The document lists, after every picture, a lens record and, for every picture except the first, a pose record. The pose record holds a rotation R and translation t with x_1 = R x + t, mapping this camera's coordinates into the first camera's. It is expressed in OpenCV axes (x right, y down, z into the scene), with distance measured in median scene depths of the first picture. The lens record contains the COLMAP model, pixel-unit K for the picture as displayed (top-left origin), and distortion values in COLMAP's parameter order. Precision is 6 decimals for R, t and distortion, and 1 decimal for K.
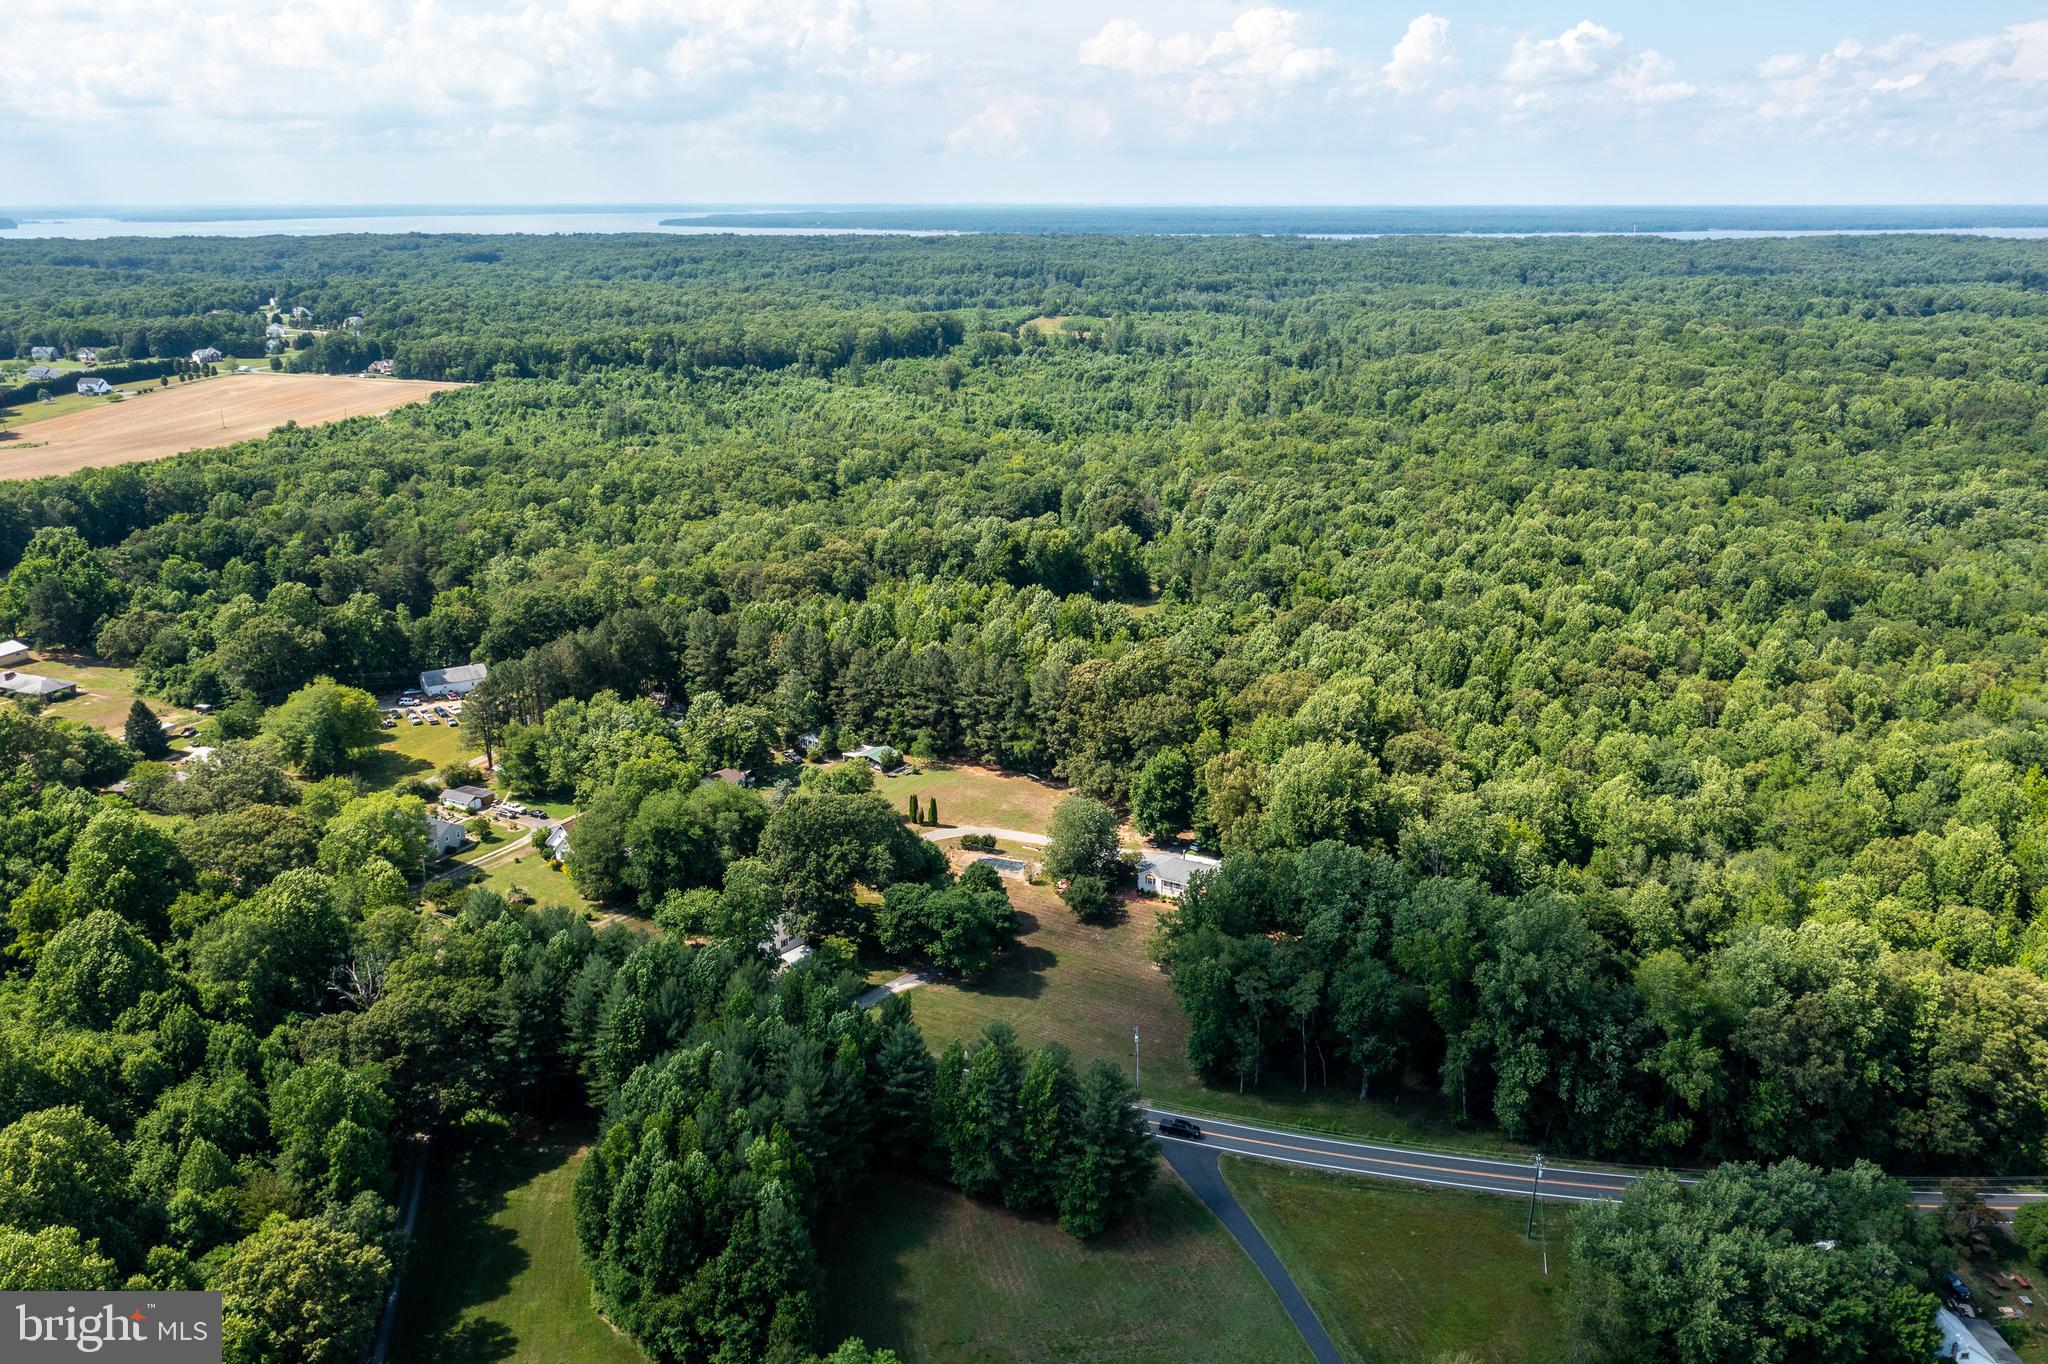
lens RADIAL K [[1603.8, 0, 1023.3], [0, 1603.8, 686.9], [0, 0, 1]] dist [-0.008762, 0.000242]
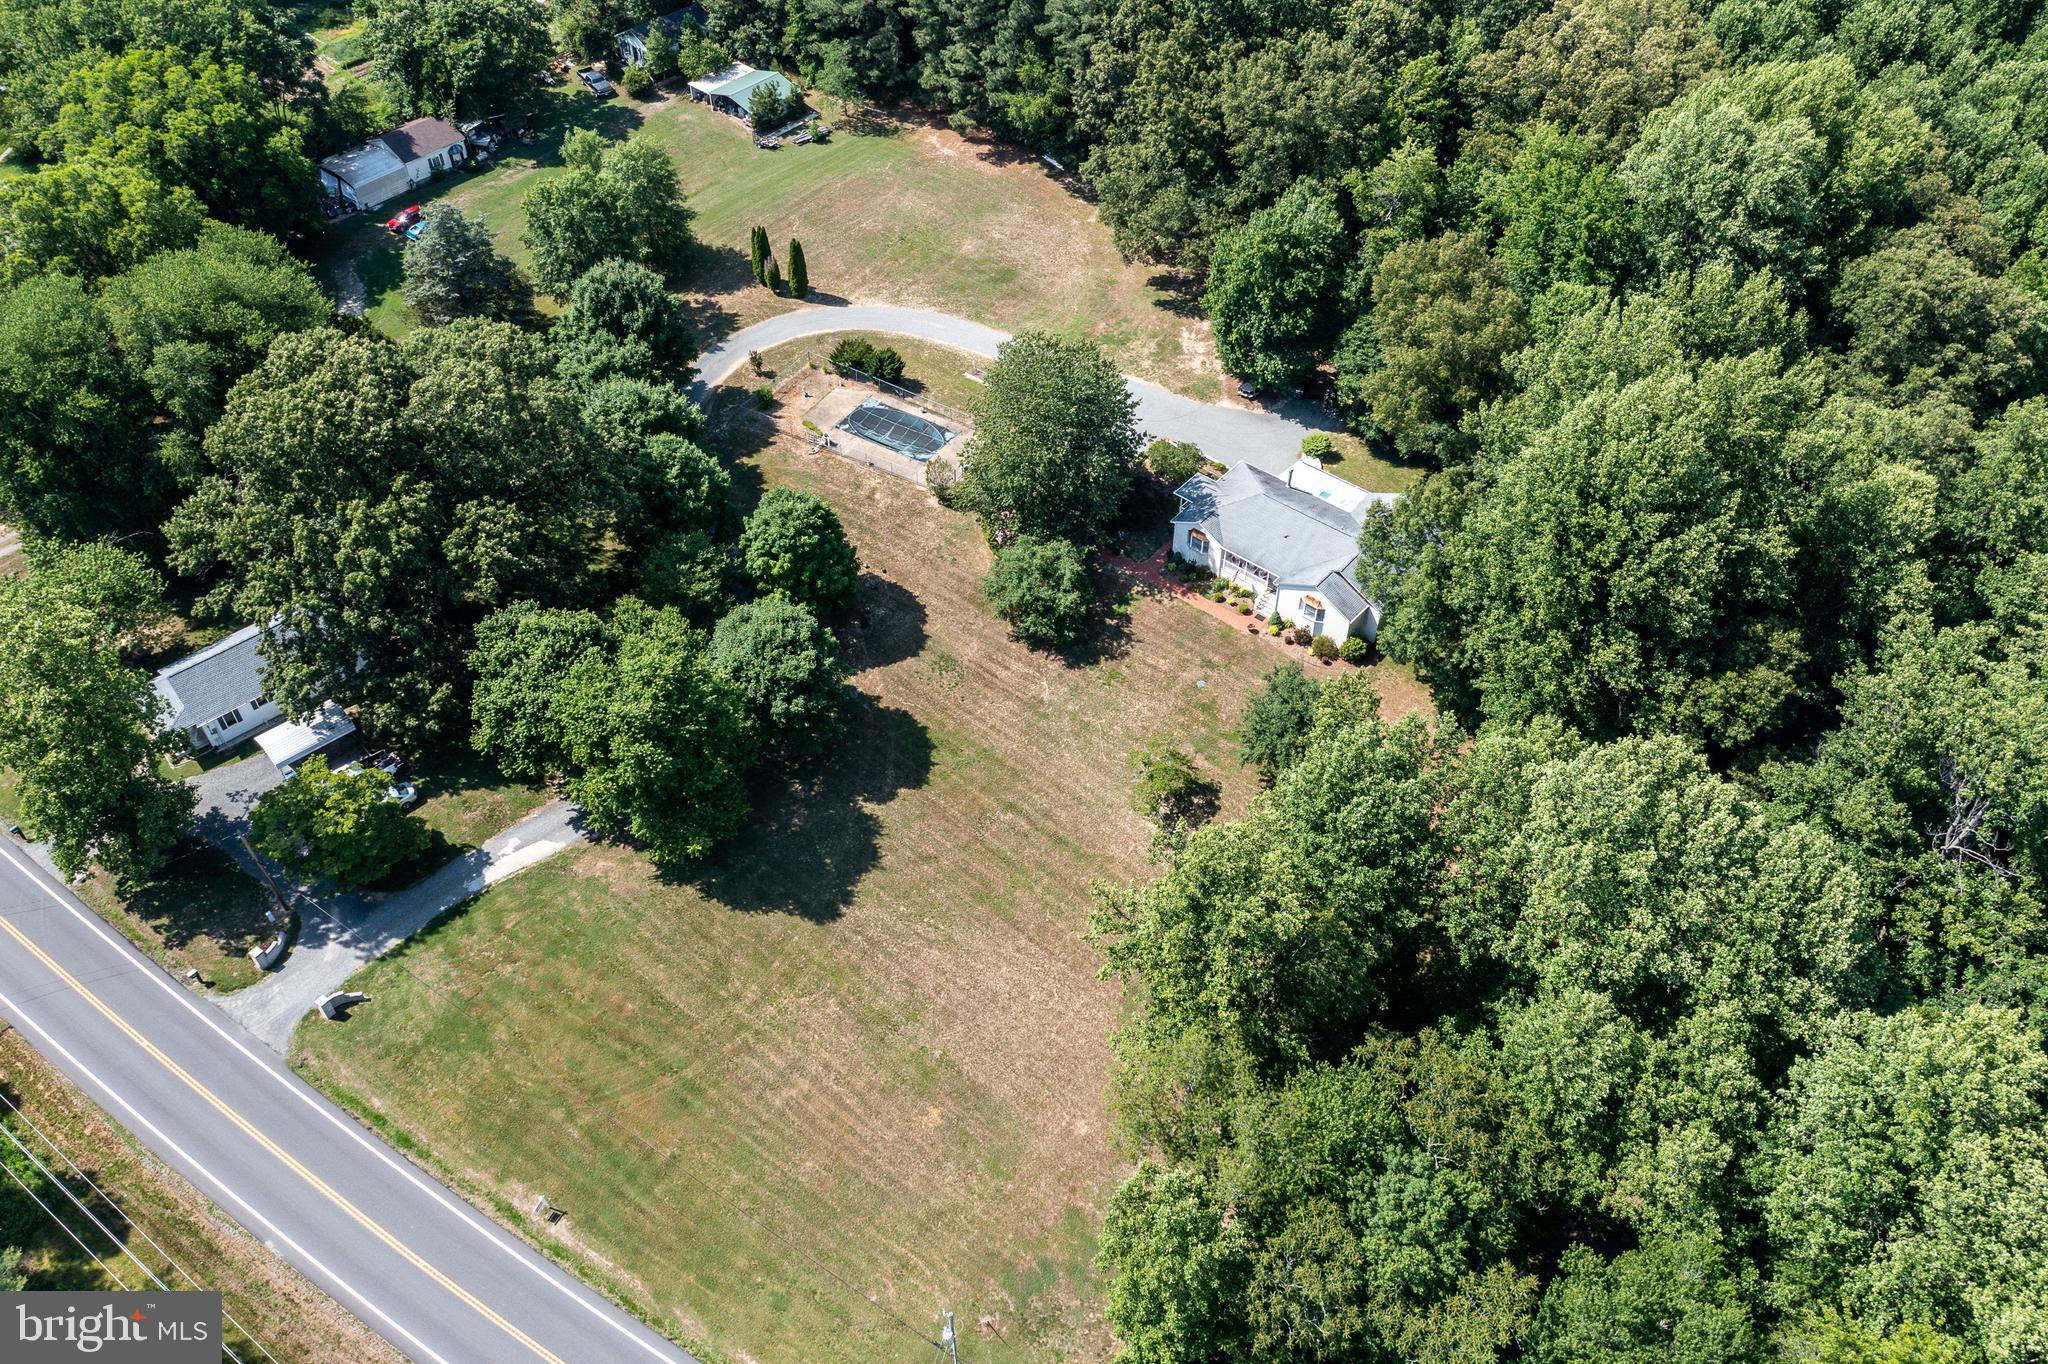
lens RADIAL K [[1621.9, 0, 1018.2], [0, 1621.9, 677.4], [0, 0, 1]] dist [-0.008054, 0.008317]
pose [[0.987214, 0.114300, -0.111104, 0.068873], [-0.046005, 0.871655, 0.487957, -0.049260], [0.152618, -0.476606, 0.865768, 0.484929]]
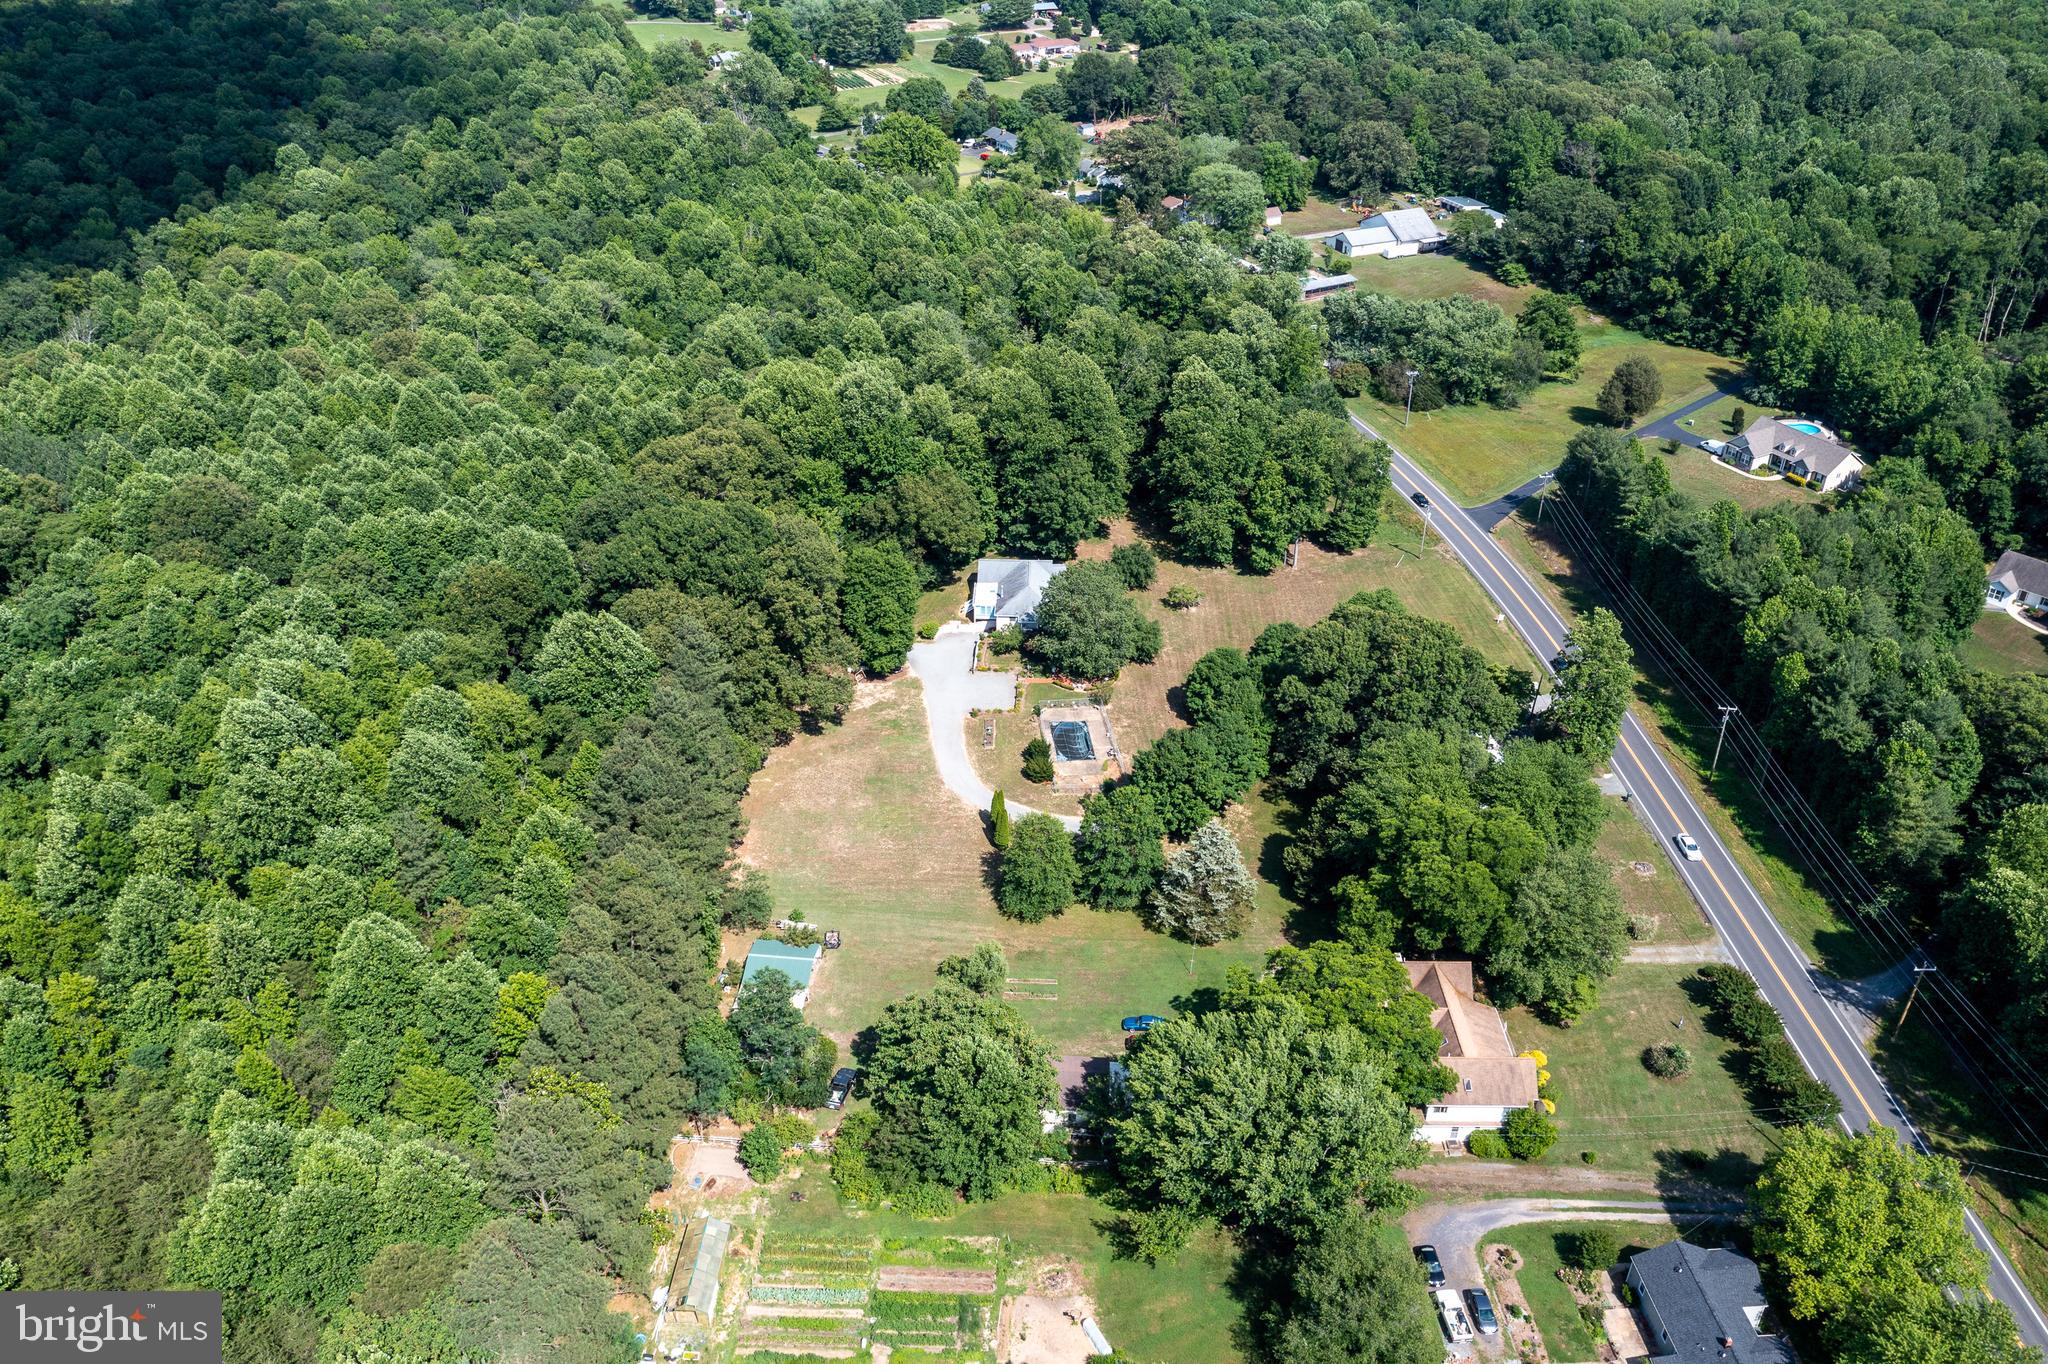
lens RADIAL K [[1621.9, 0, 1018.2], [0, 1621.9, 677.4], [0, 0, 1]] dist [-0.008054, 0.008317]
pose [[-0.483521, -0.461948, 0.743513, -0.458873], [0.239778, 0.747018, 0.620057, -0.318494], [-0.841851, 0.478089, -0.250434, 1.020670]]
